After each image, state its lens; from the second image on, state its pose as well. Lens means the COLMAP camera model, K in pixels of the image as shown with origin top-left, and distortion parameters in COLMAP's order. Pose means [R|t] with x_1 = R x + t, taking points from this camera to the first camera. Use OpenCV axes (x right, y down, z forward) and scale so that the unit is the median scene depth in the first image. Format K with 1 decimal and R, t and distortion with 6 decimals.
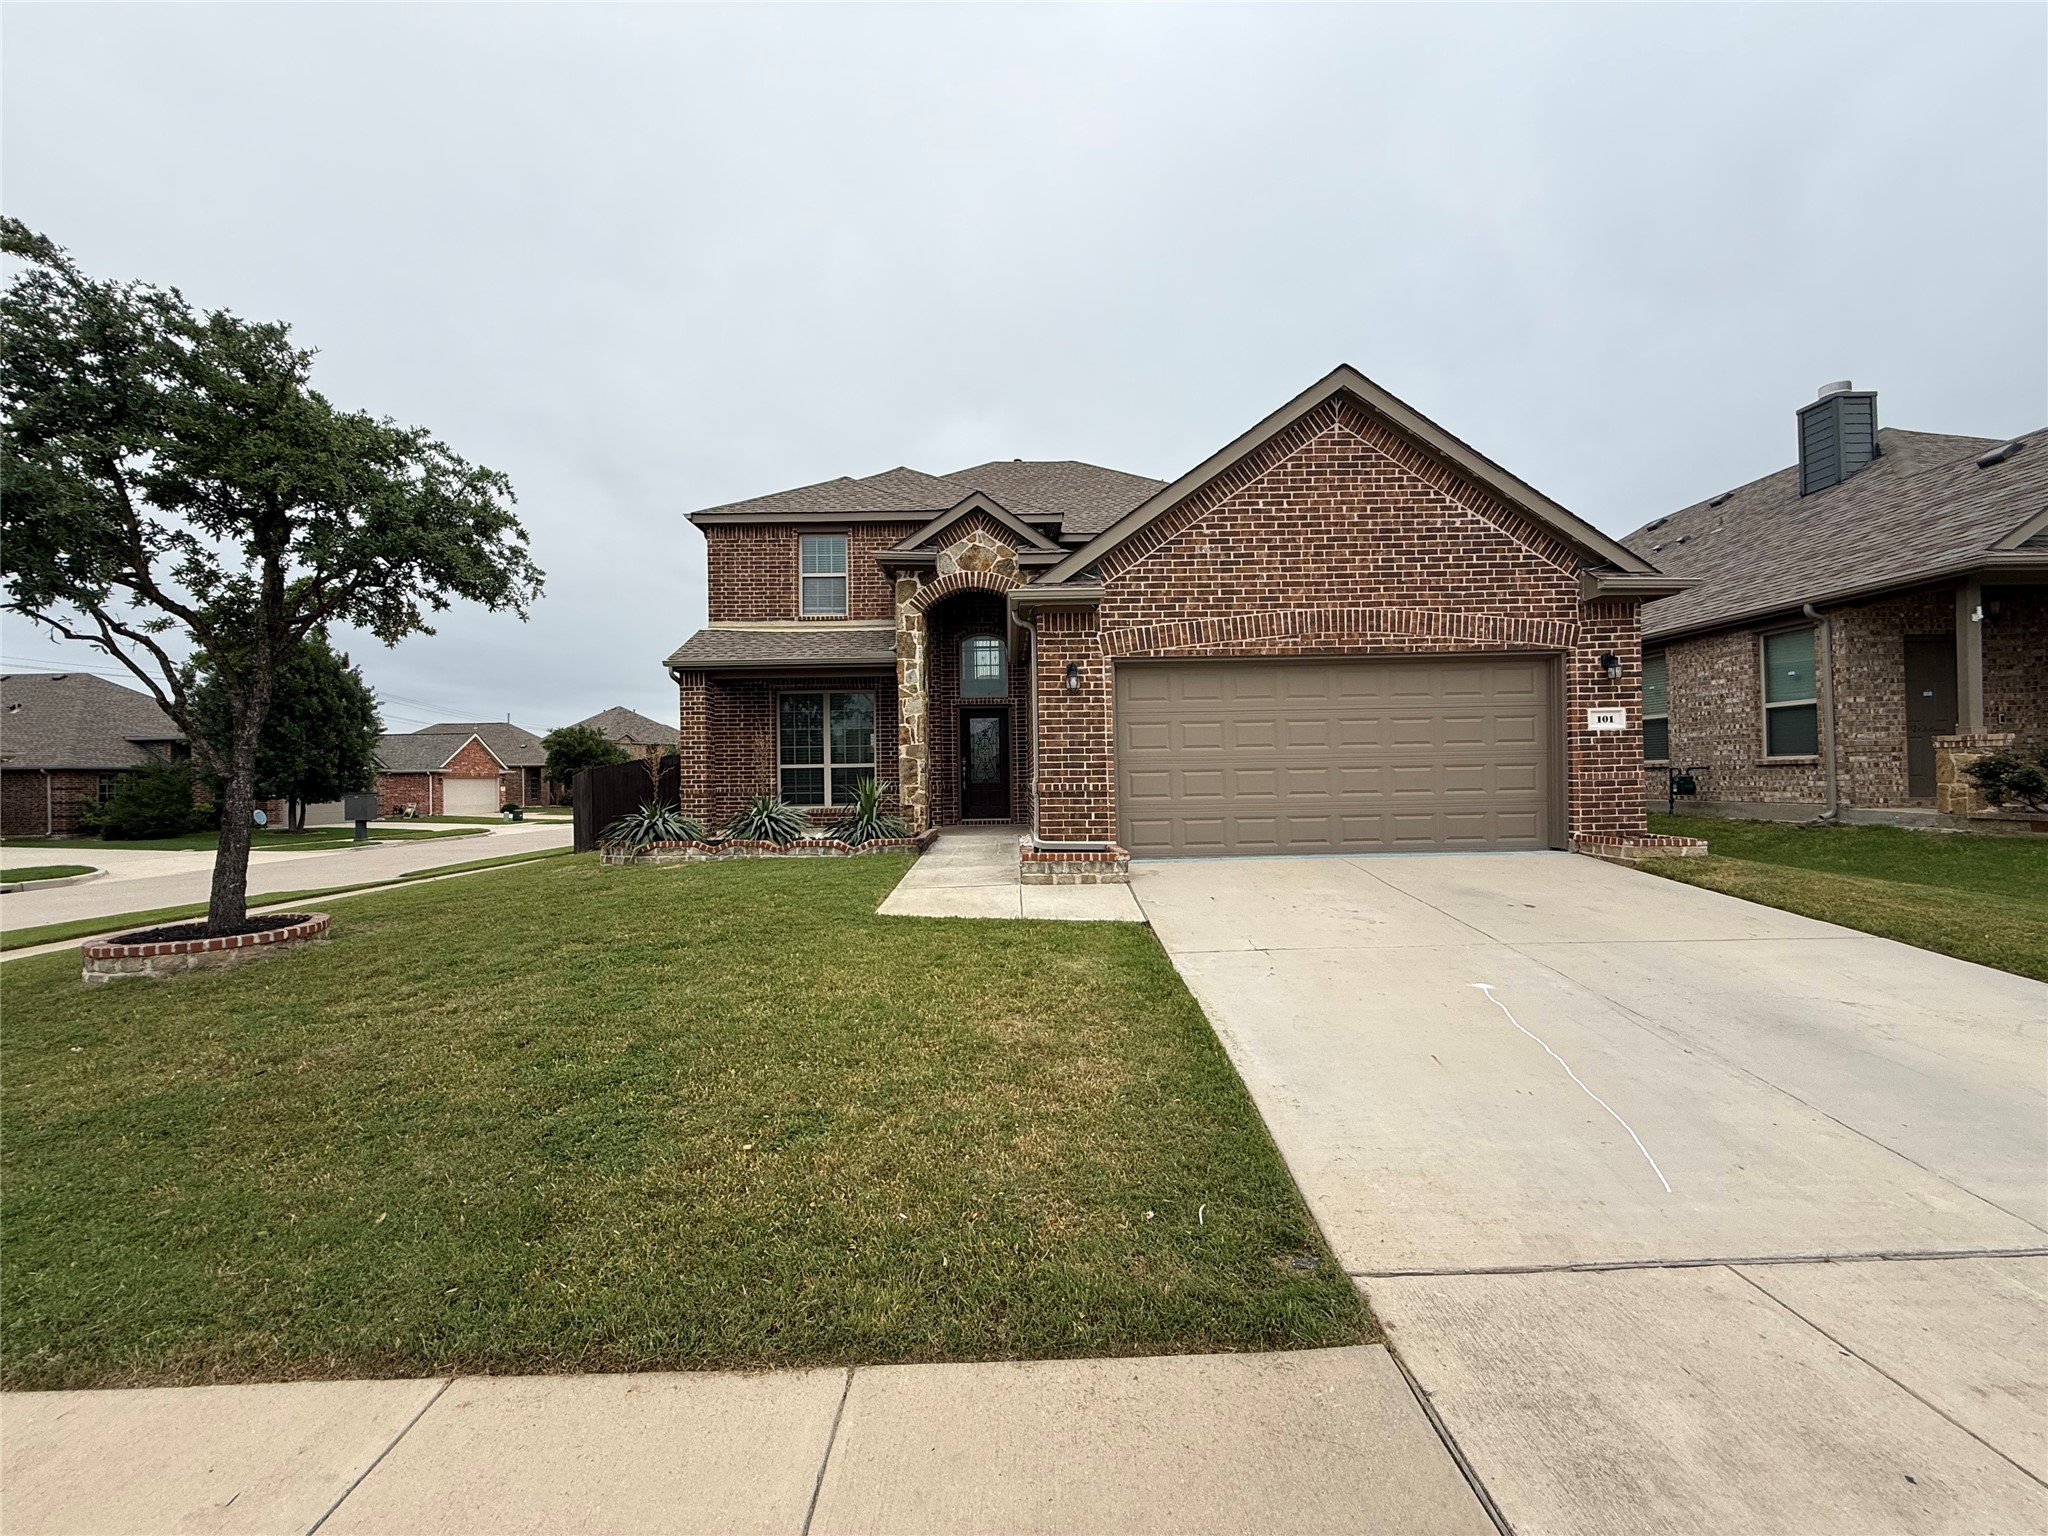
lens RADIAL K [[817.3, 0, 1023.4], [0, 817.3, 765.4], [0, 0, 1]] dist [0.001106, -0.000389]
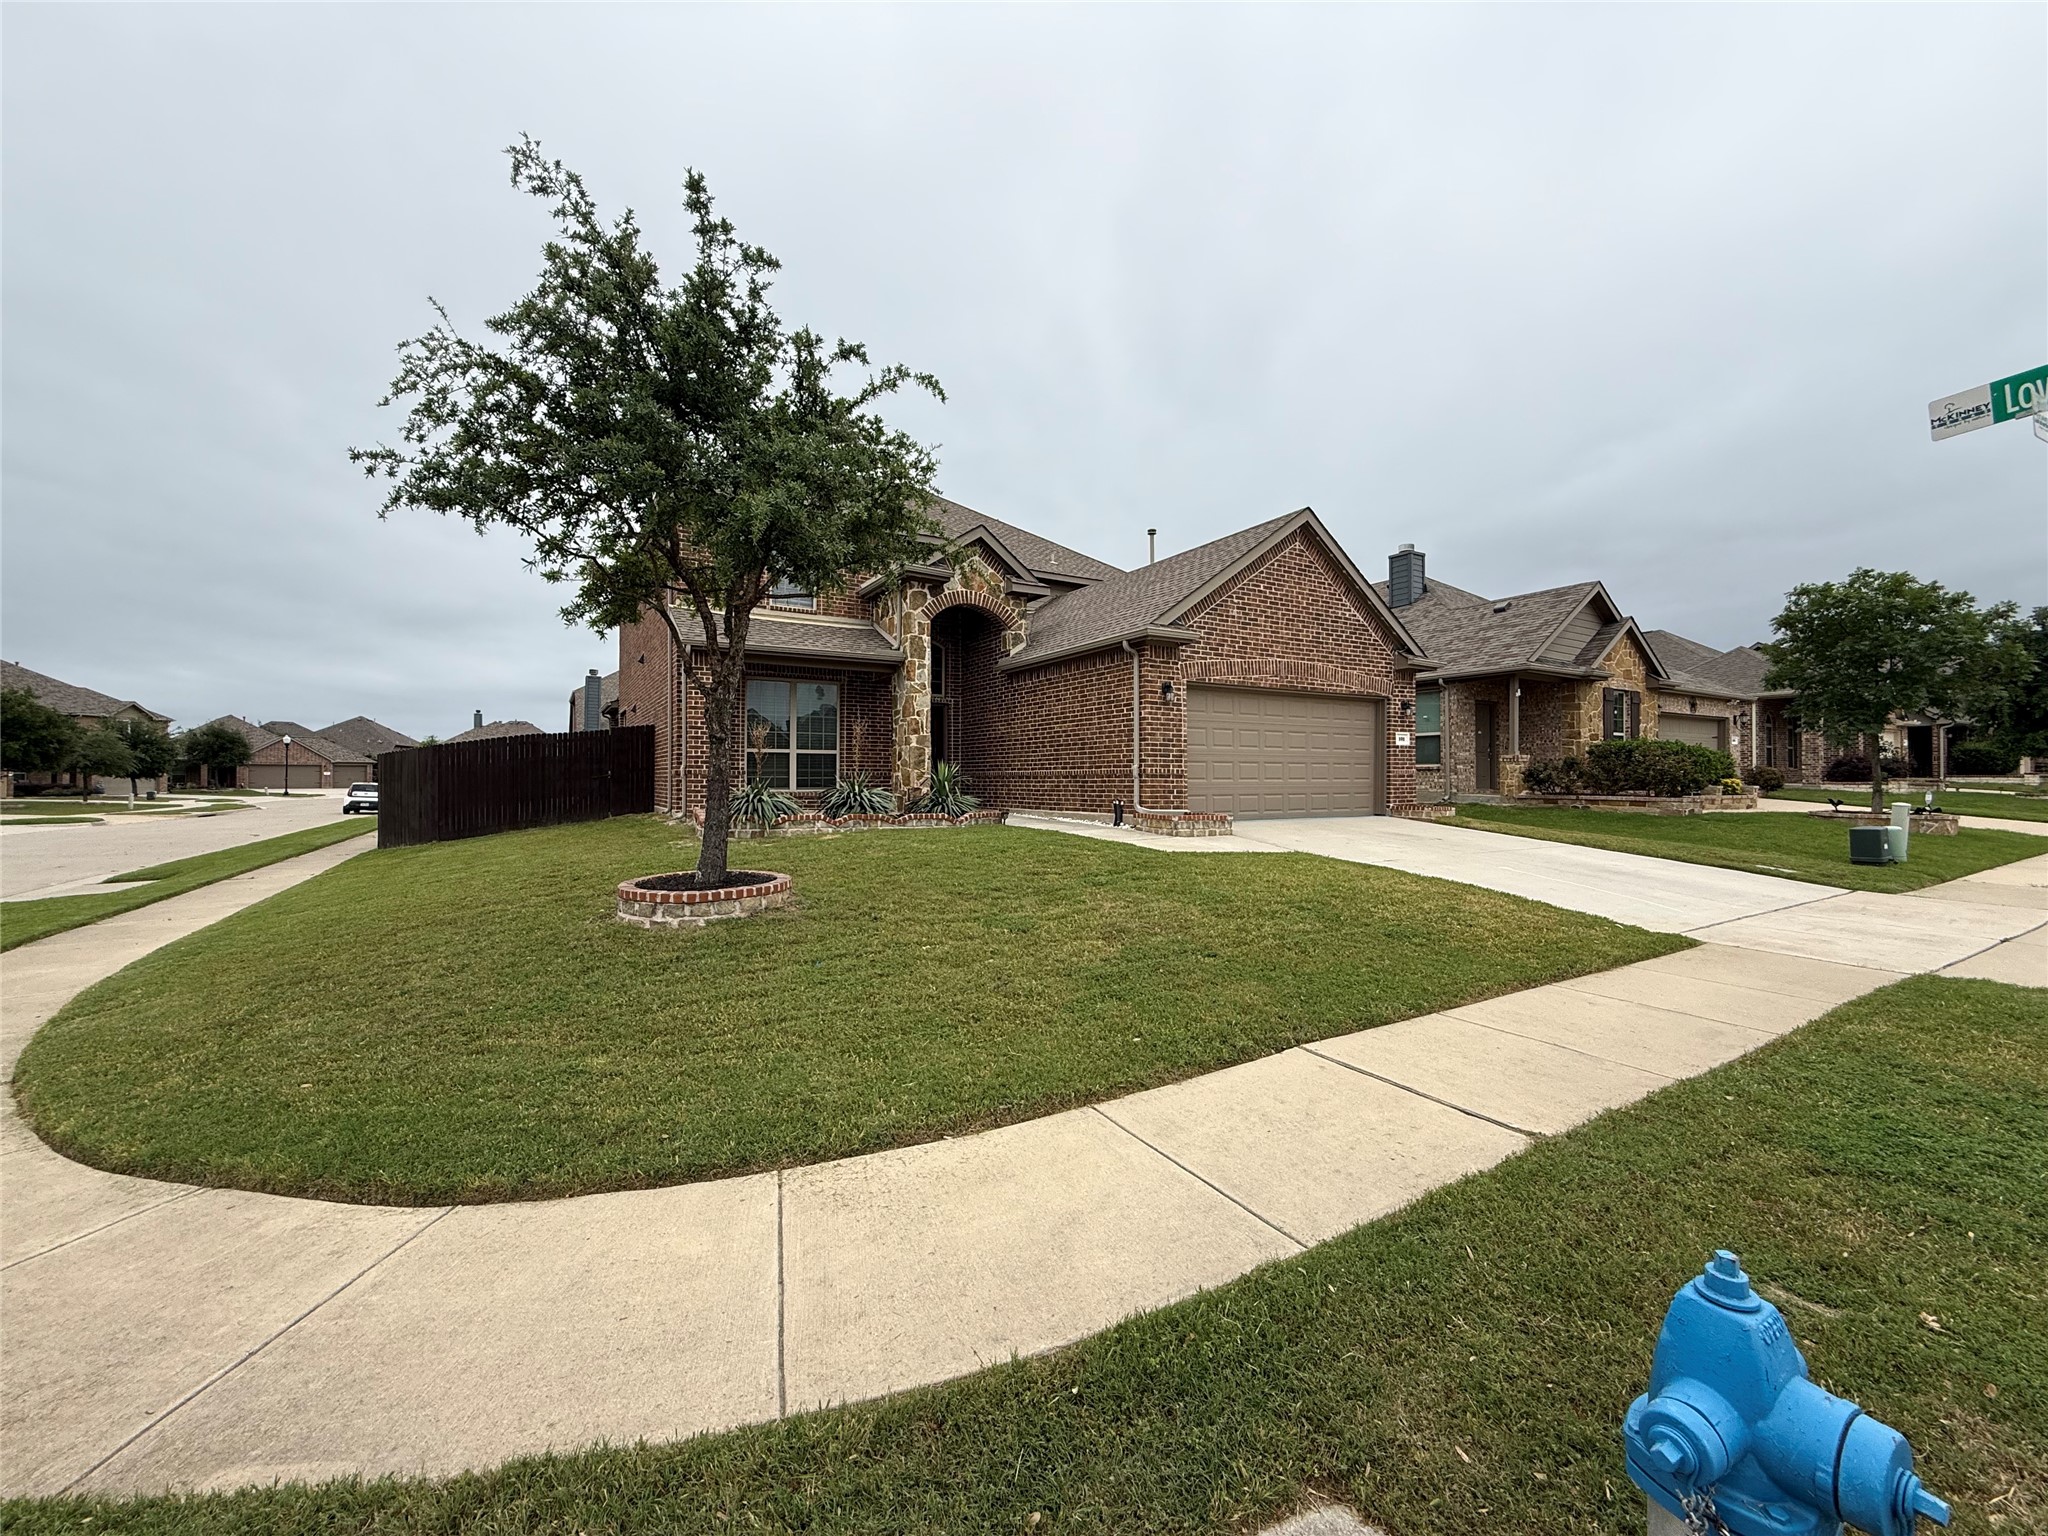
lens RADIAL K [[817.3, 0, 1026.5], [0, 817.3, 767.0], [0, 0, 1]] dist [0.001106, -0.000389]
pose [[0.863037, 0.025659, 0.504489, -0.838811], [-0.024665, 0.999658, -0.008648, 0.036870], [-0.504538, -0.004980, 0.863375, -0.088398]]
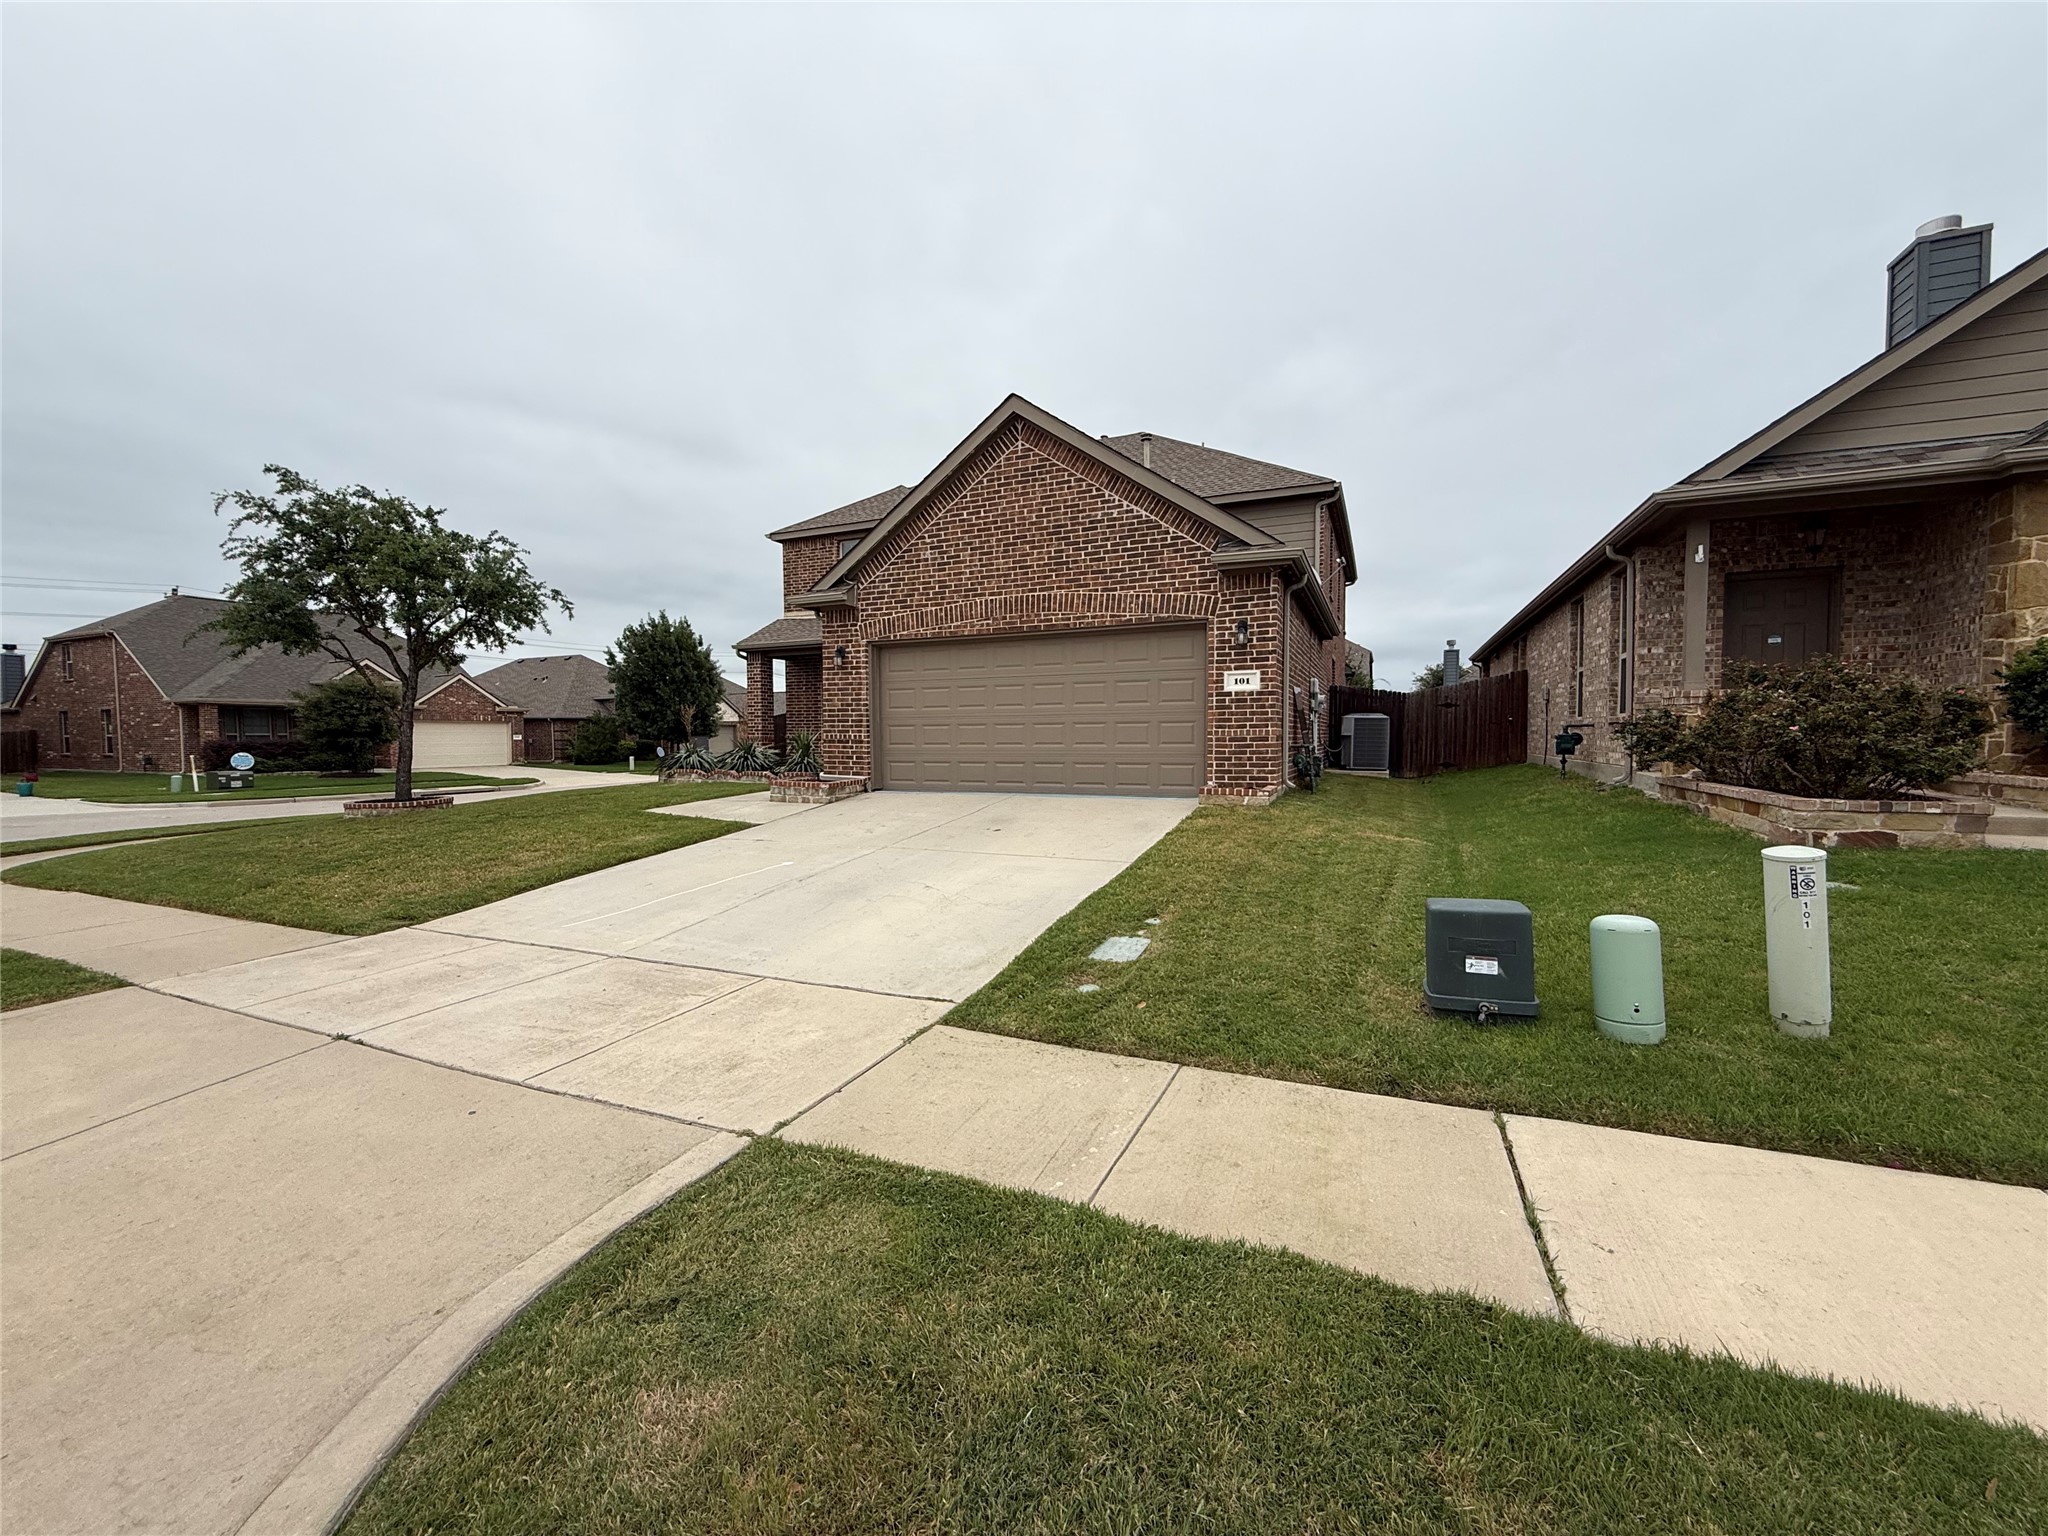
lens RADIAL K [[817.3, 0, 1018.3], [0, 817.3, 767.4], [0, 0, 1]] dist [0.001106, -0.000389]
pose [[0.905054, 0.029225, -0.424291, 0.910180], [-0.002712, 0.998012, 0.062958, -0.008852], [0.425288, -0.055830, 0.903335, -0.129795]]
